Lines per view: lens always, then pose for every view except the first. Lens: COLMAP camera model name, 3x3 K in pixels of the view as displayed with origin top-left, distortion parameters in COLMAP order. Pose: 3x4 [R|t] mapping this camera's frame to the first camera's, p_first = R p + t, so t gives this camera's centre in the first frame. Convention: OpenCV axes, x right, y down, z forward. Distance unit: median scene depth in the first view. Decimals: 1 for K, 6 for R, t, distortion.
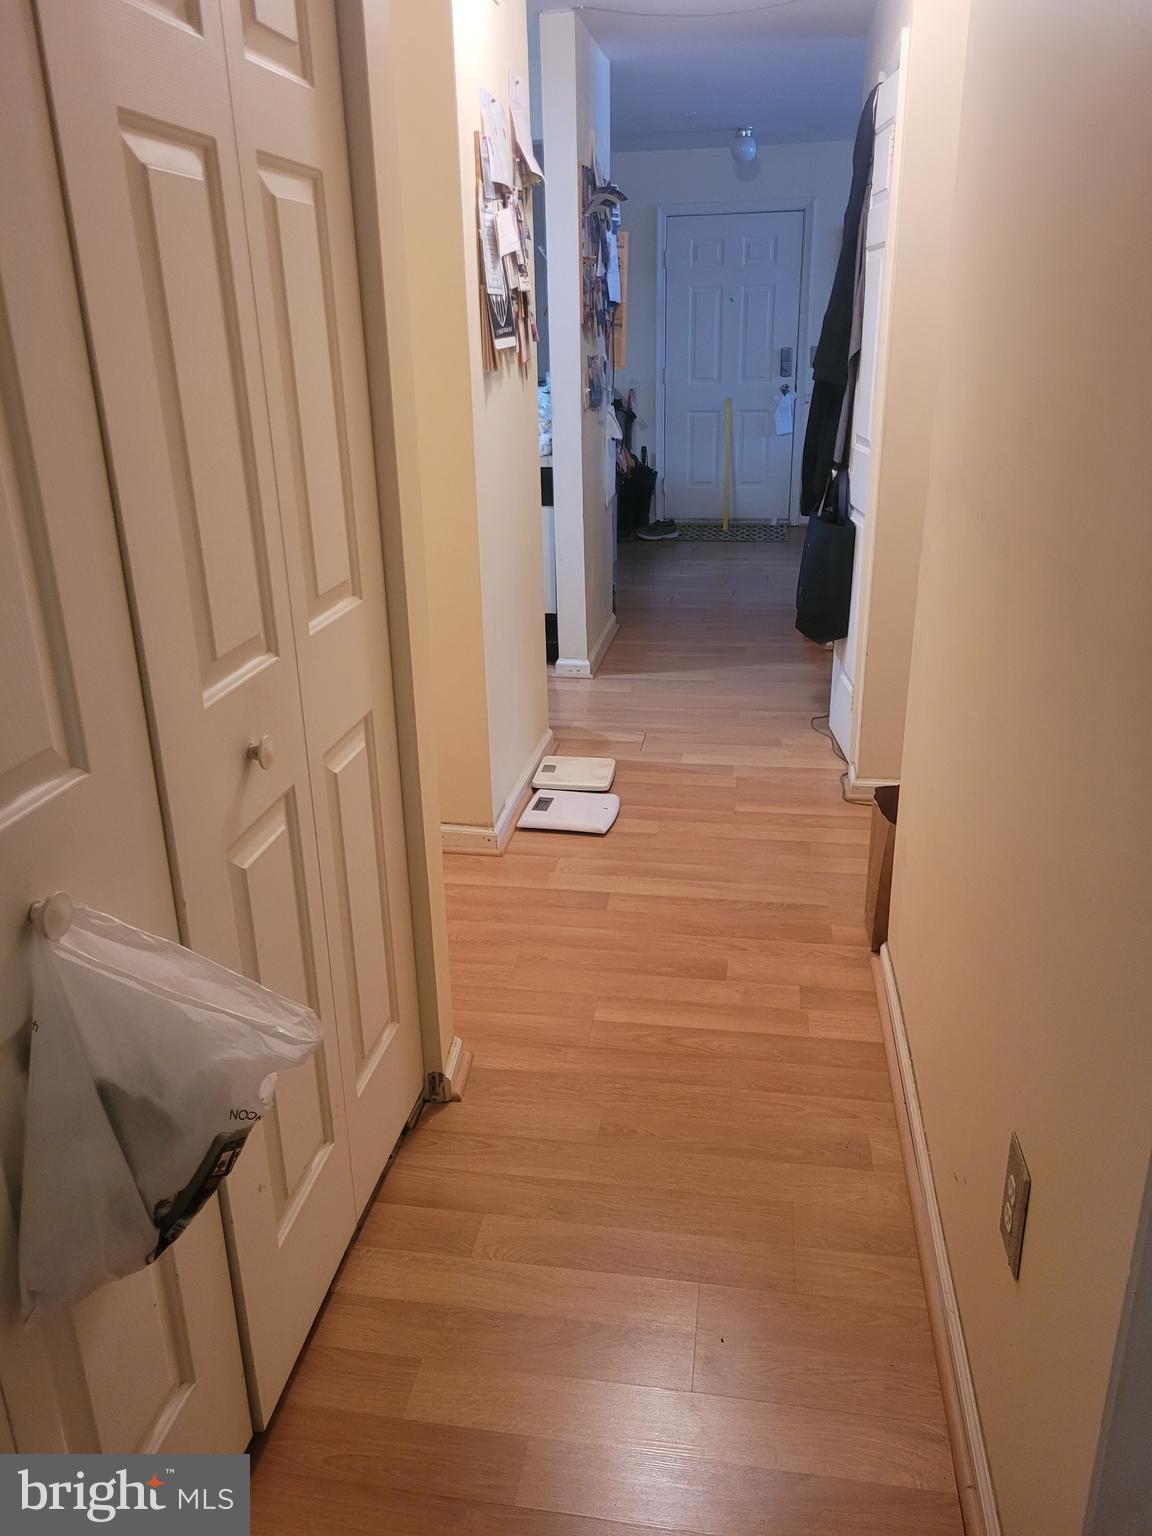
lens RADIAL K [[1157.8, 0, 573.4], [0, 1157.8, 764.6], [0, 0, 1]] dist [0.000911, -0.015463]
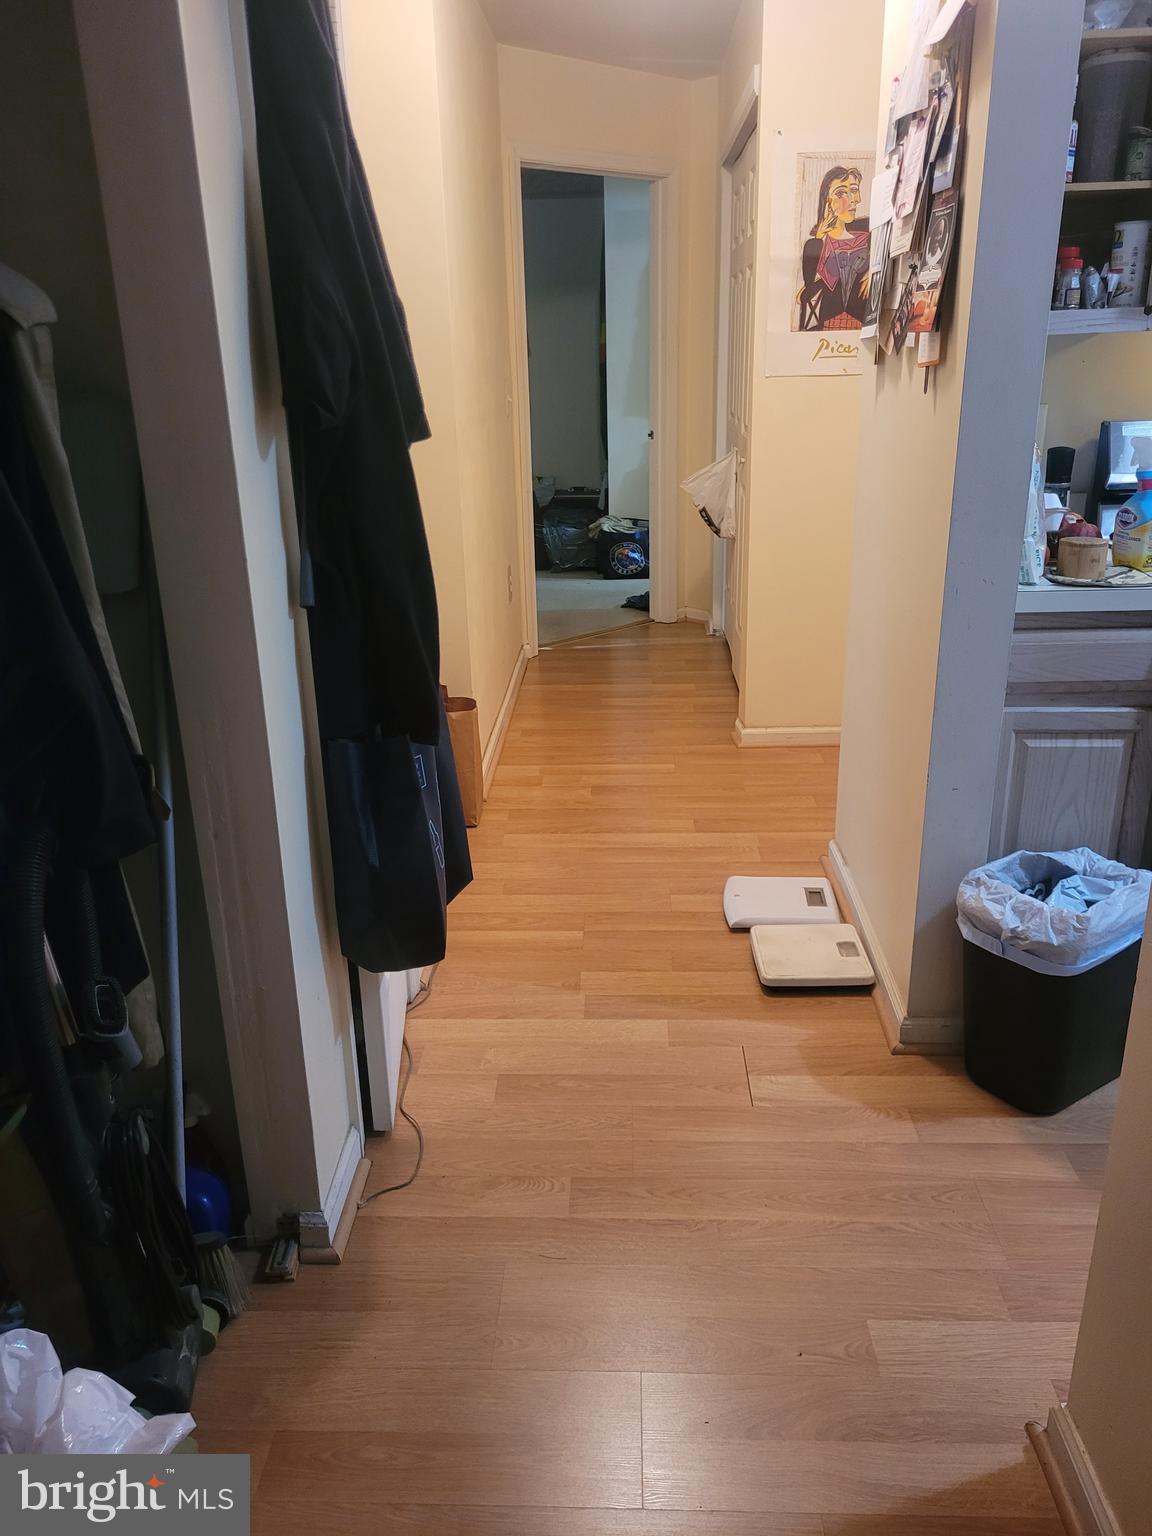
lens RADIAL K [[1157.8, 0, 576.3], [0, 1157.8, 770.4], [0, 0, 1]] dist [0.000911, -0.015463]
pose [[-0.992513, 0.076405, -0.095294, 0.212510], [-0.004218, 0.758289, 0.651904, -0.566098], [0.122069, 0.647425, -0.752290, 1.533513]]
